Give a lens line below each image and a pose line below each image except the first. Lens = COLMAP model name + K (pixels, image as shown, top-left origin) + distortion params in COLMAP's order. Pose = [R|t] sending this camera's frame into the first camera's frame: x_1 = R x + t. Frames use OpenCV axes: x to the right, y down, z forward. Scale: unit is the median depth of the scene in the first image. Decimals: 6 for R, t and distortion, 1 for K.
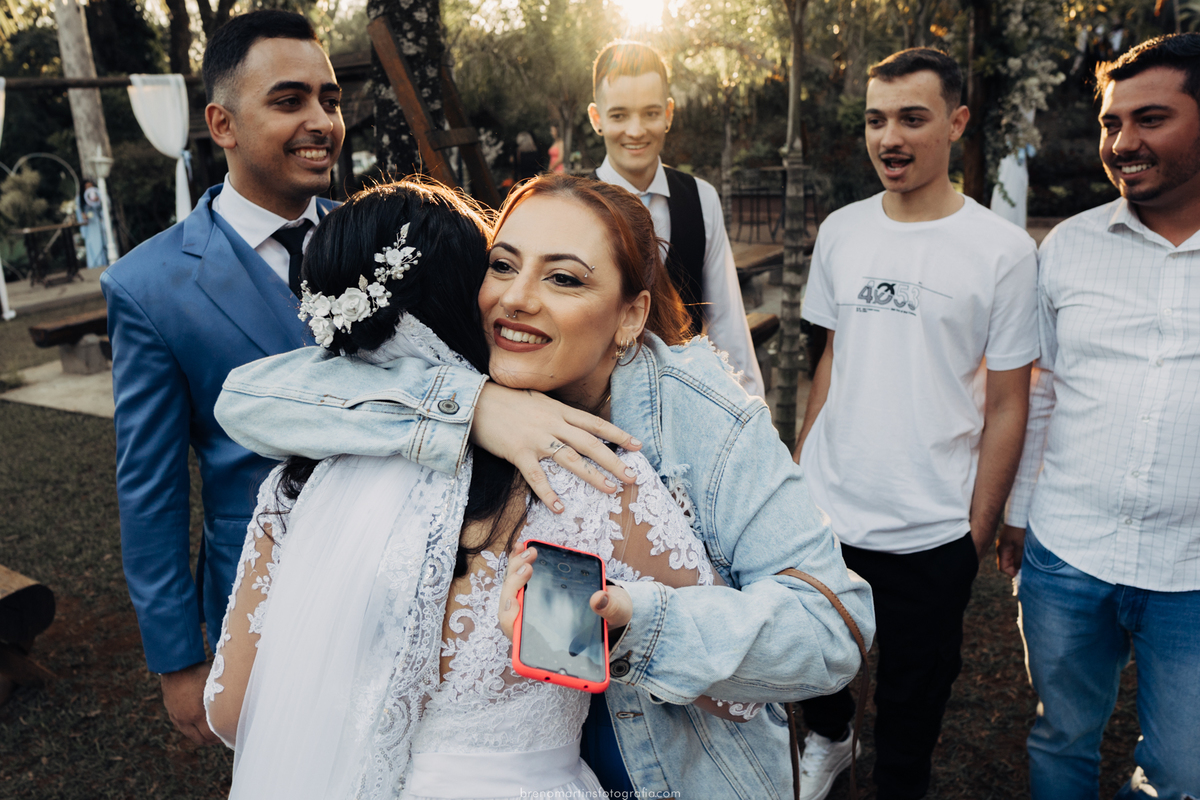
lens RADIAL K [[927.0, 0, 551.1], [0, 927.0, 407.2], [0, 0, 1]] dist [-0.104447, 0.067811]
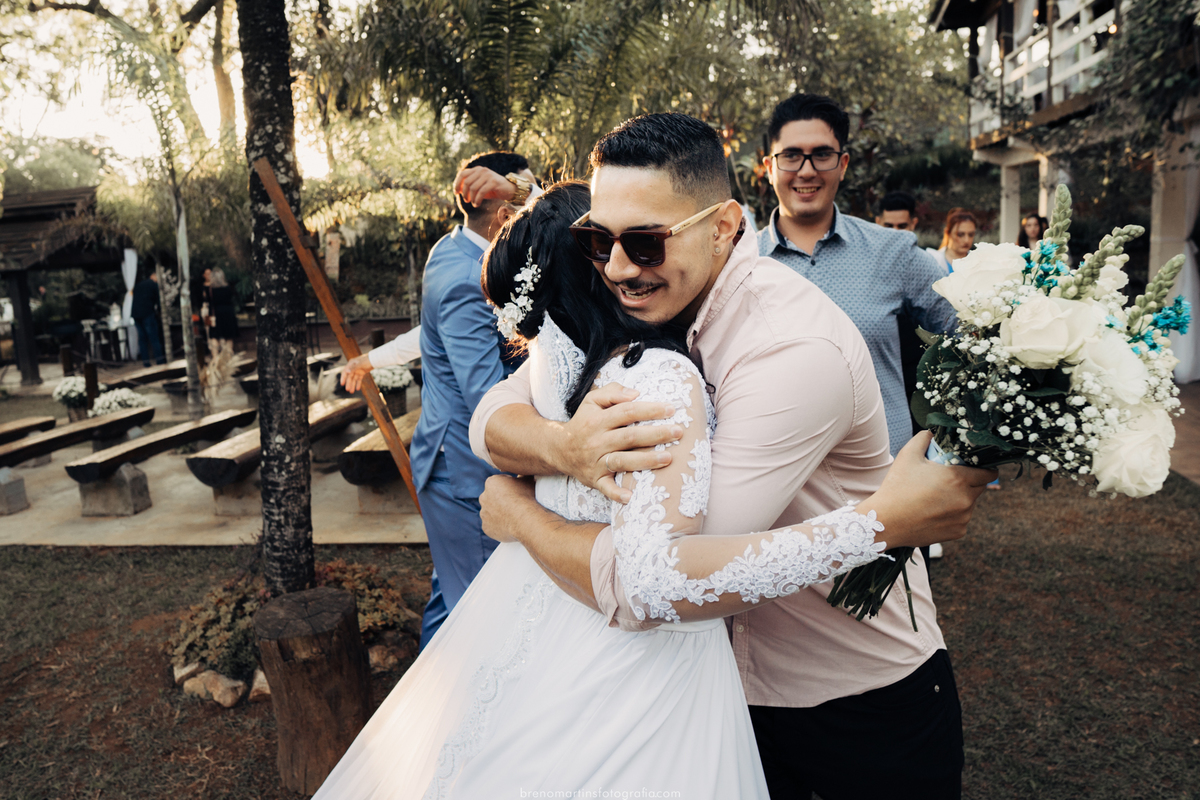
lens RADIAL K [[912.8, 0, 573.8], [0, 912.8, 395.8], [0, 0, 1]] dist [-0.115140, 0.084907]
pose [[0.918654, -0.069149, 0.388965, -0.149517], [0.129435, 0.982902, -0.130960, 0.089570], [-0.373259, 0.170652, 0.911897, -0.192165]]
